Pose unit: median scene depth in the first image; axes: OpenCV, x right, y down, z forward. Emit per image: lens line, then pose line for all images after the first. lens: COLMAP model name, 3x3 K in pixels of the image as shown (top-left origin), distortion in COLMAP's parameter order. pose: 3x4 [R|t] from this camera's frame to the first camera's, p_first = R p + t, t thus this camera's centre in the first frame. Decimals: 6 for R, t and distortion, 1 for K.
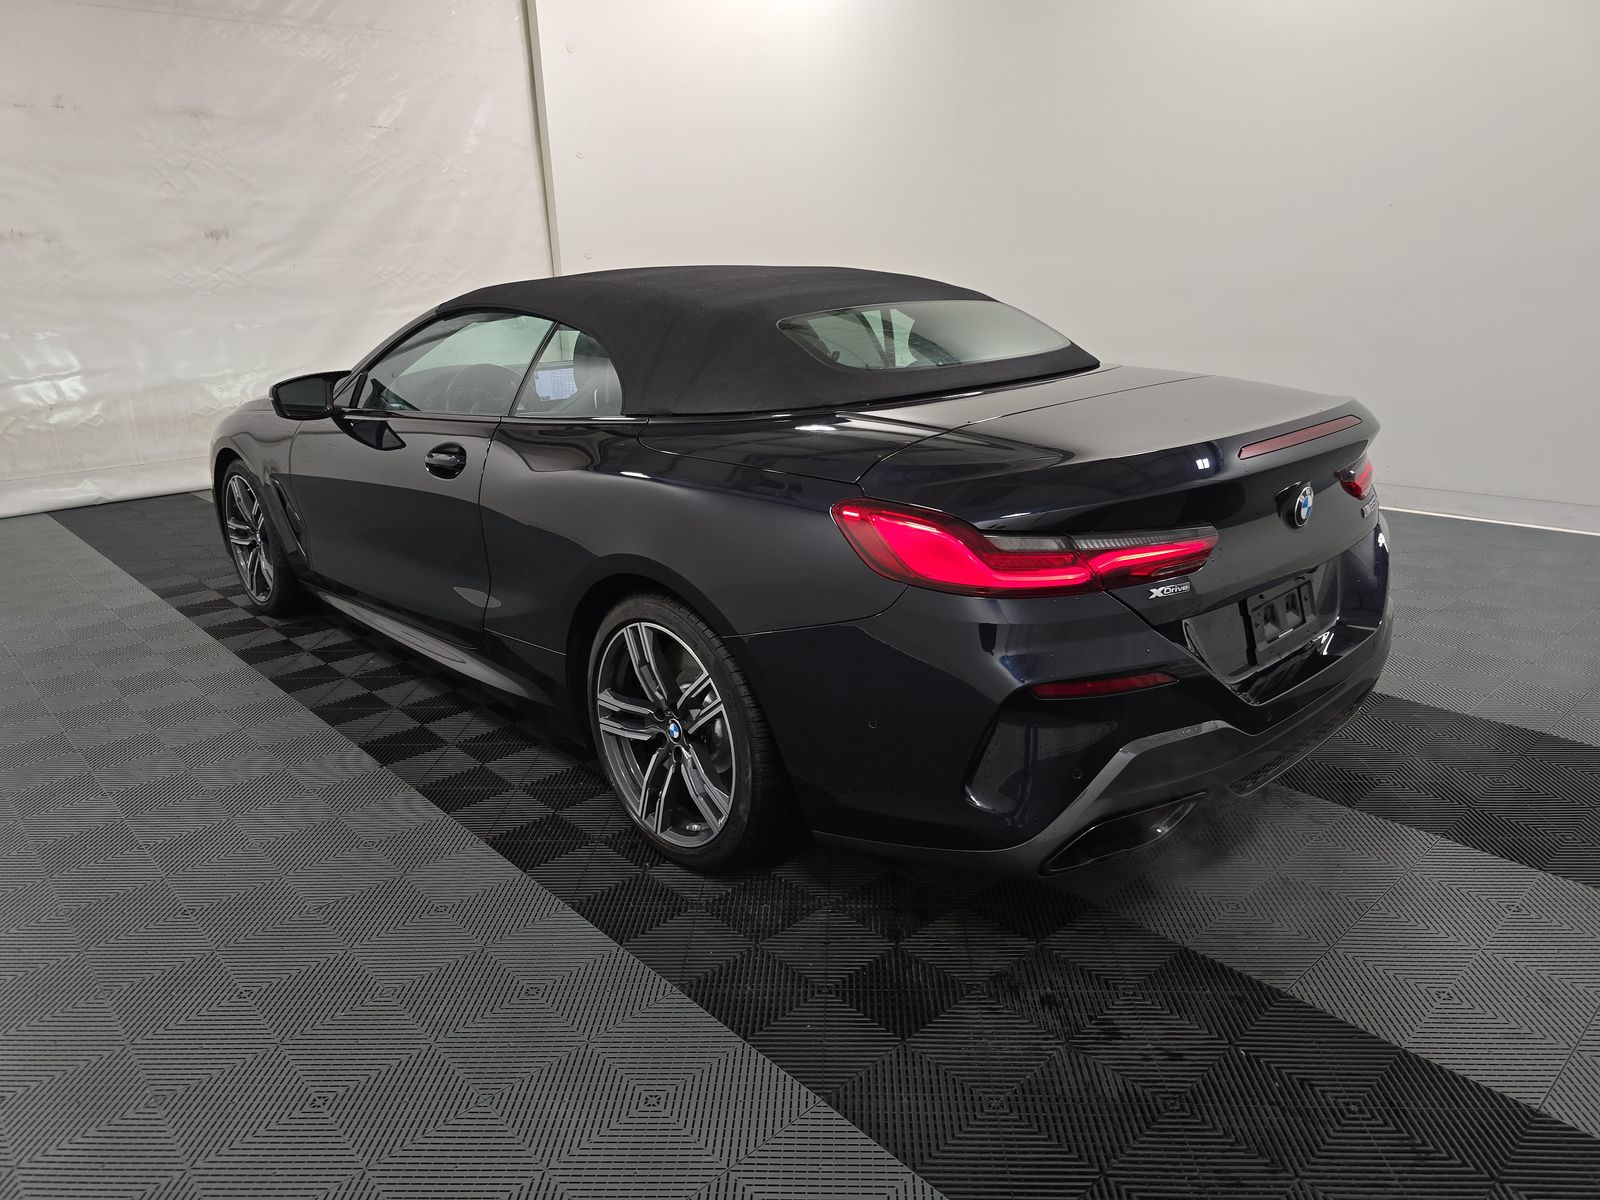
lens RADIAL K [[1086.6, 0, 798.9], [0, 1086.6, 602.3], [0, 0, 1]] dist [0.026077, -0.010280]
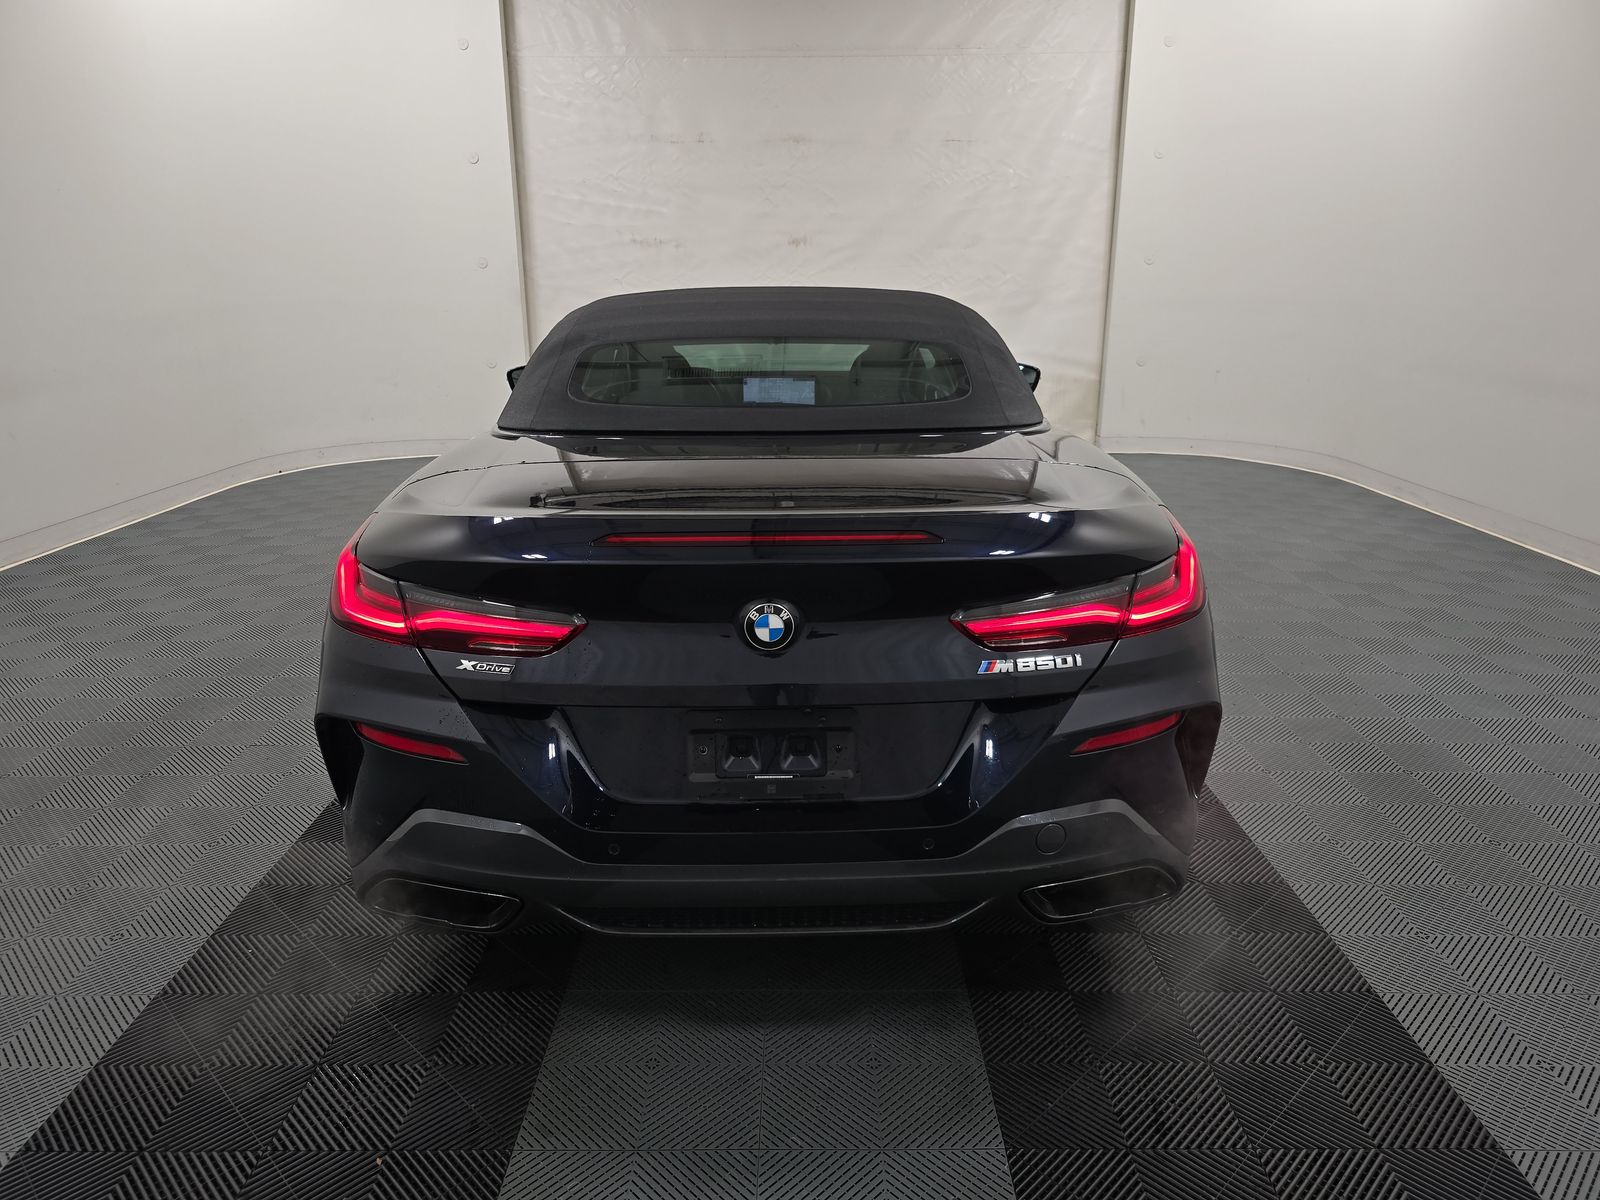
lens RADIAL K [[1086.6, 0, 800.0], [0, 1086.6, 603.3], [0, 0, 1]] dist [0.026077, -0.010280]
pose [[0.746187, 0.217421, -0.629232, 0.303242], [-0.214032, 0.973336, 0.082506, -0.053859], [0.630393, 0.073111, 0.772826, 0.123195]]
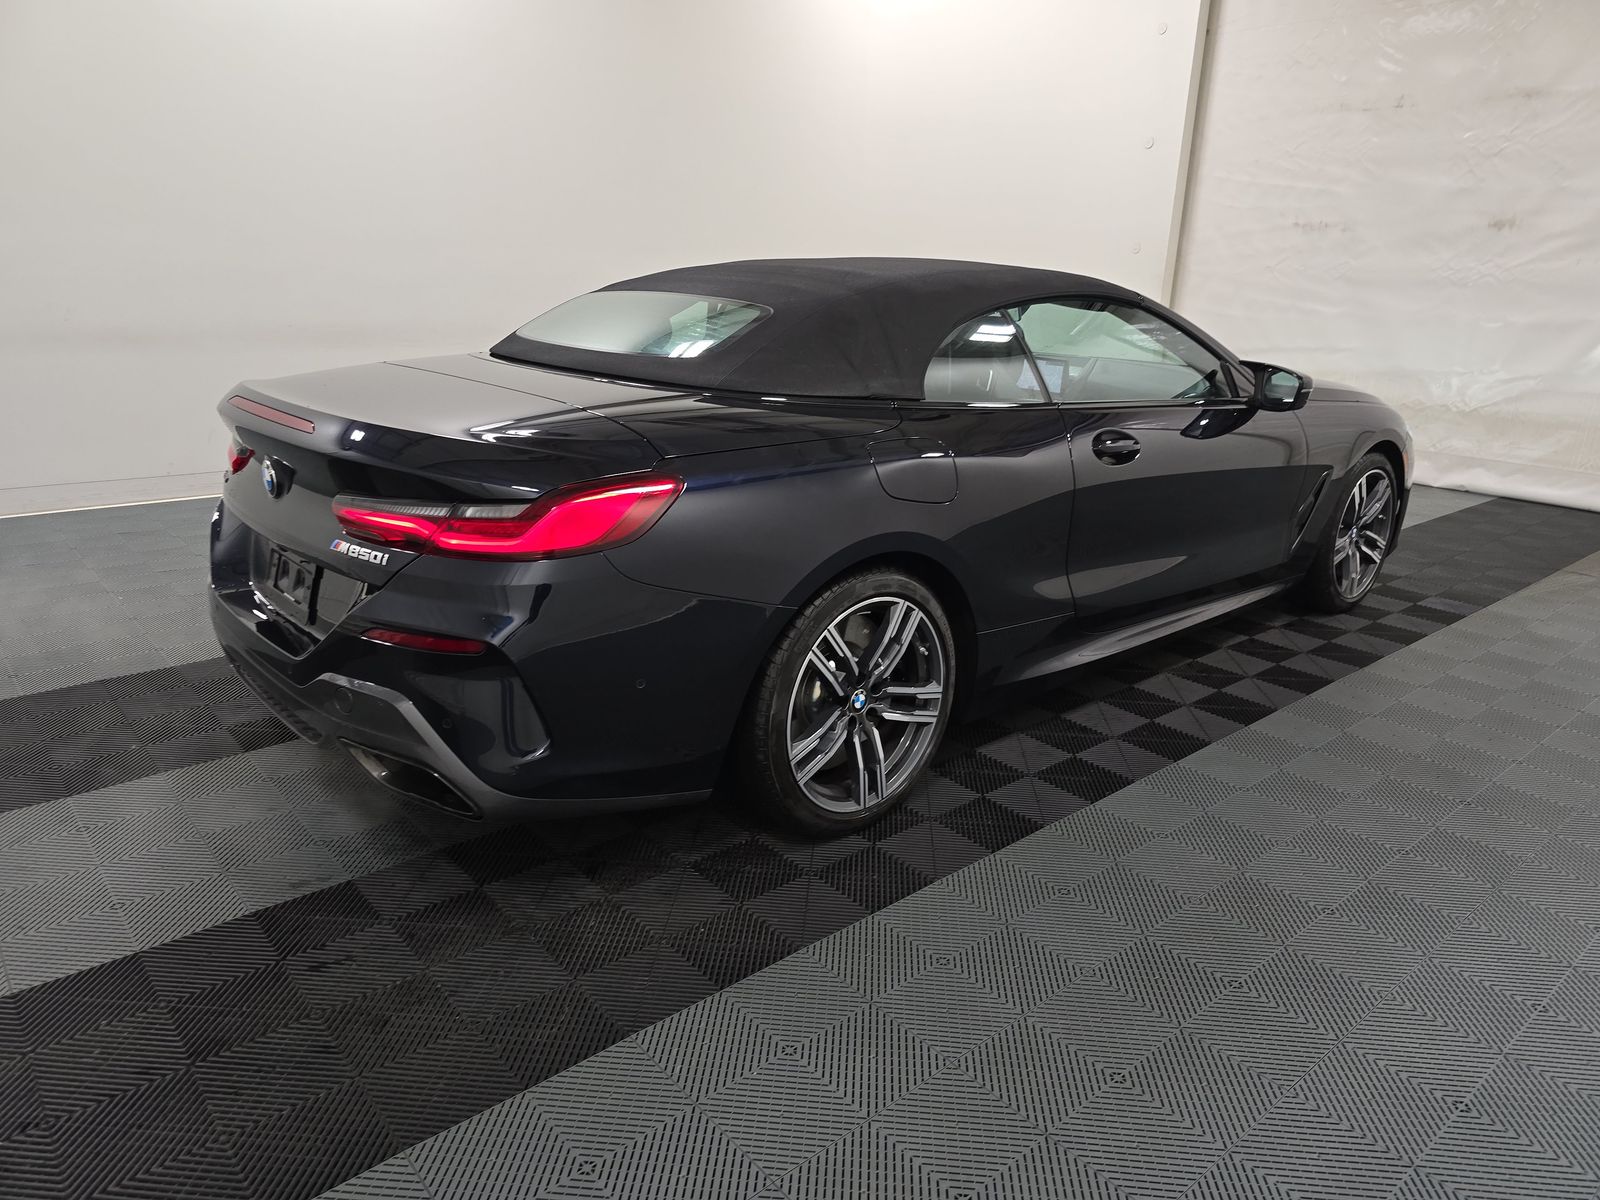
lens RADIAL K [[1086.6, 0, 791.6], [0, 1086.6, 600.1], [0, 0, 1]] dist [0.026077, -0.010280]
pose [[-0.027432, 0.329234, -0.943850, 0.486414], [-0.321831, 0.891023, 0.320160, -0.158714], [0.946400, 0.312543, 0.081515, 0.460984]]
